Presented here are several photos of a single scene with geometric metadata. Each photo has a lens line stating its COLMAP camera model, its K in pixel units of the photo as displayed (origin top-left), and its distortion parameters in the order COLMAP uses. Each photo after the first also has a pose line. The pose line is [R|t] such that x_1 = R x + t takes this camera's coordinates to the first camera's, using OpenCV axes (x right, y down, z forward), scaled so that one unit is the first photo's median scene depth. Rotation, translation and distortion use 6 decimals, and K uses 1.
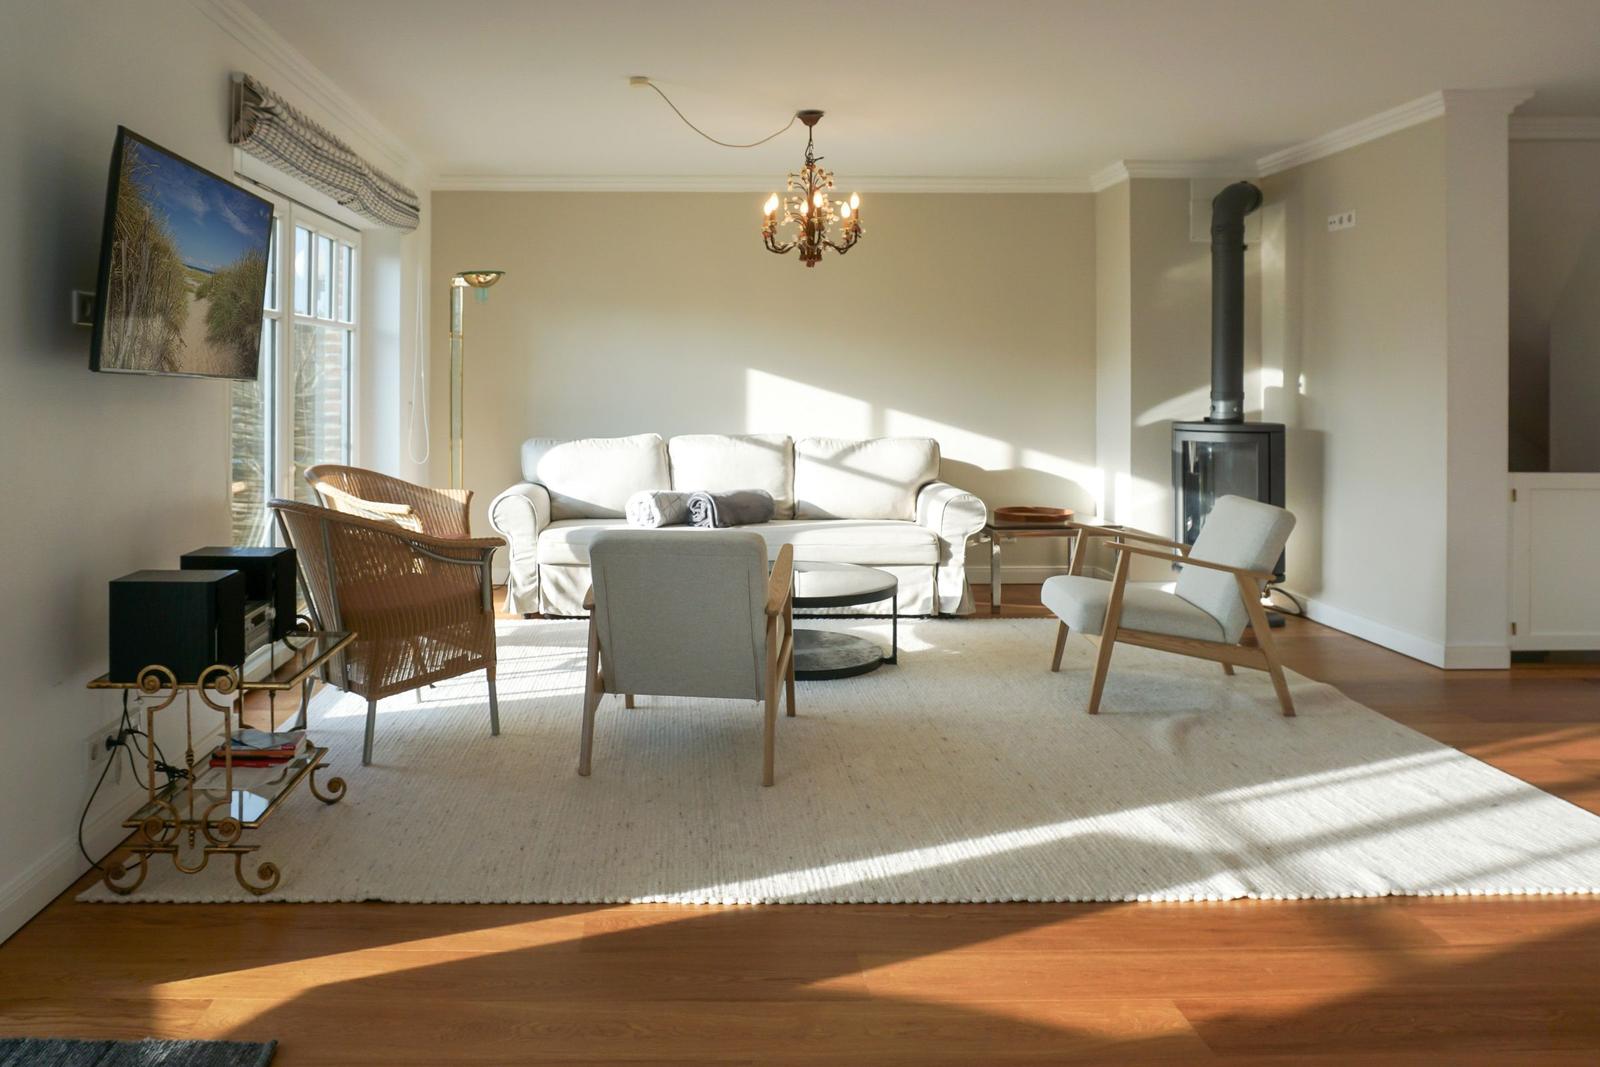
lens RADIAL K [[1097.6, 0, 687.1], [0, 1097.6, 389.9], [0, 0, 1]] dist [-0.001009, -0.000191]
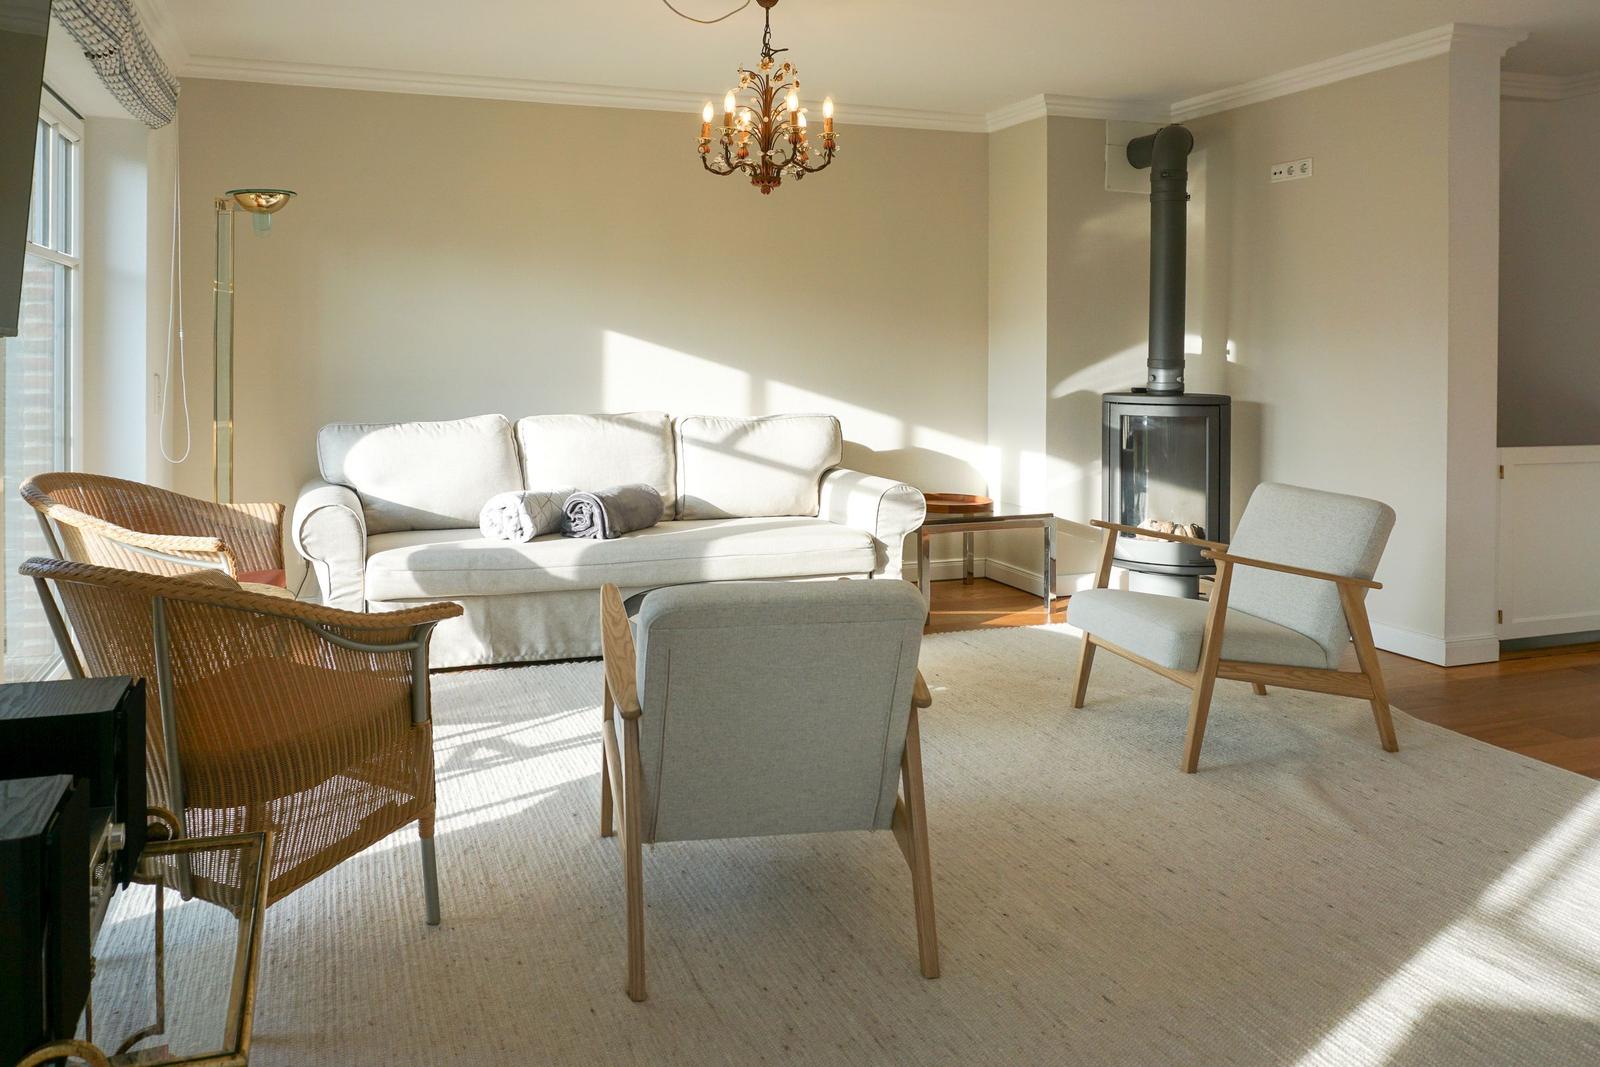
lens RADIAL K [[1135.2, 0, 685.8], [0, 1135.2, 362.0], [0, 0, 1]] dist [-0.008099, 0.002822]
pose [[0.959709, -0.000254, 0.280995, -0.137640], [-0.000833, 0.999993, 0.003751, 0.000666], [-0.280994, -0.003834, 0.959702, 0.227629]]
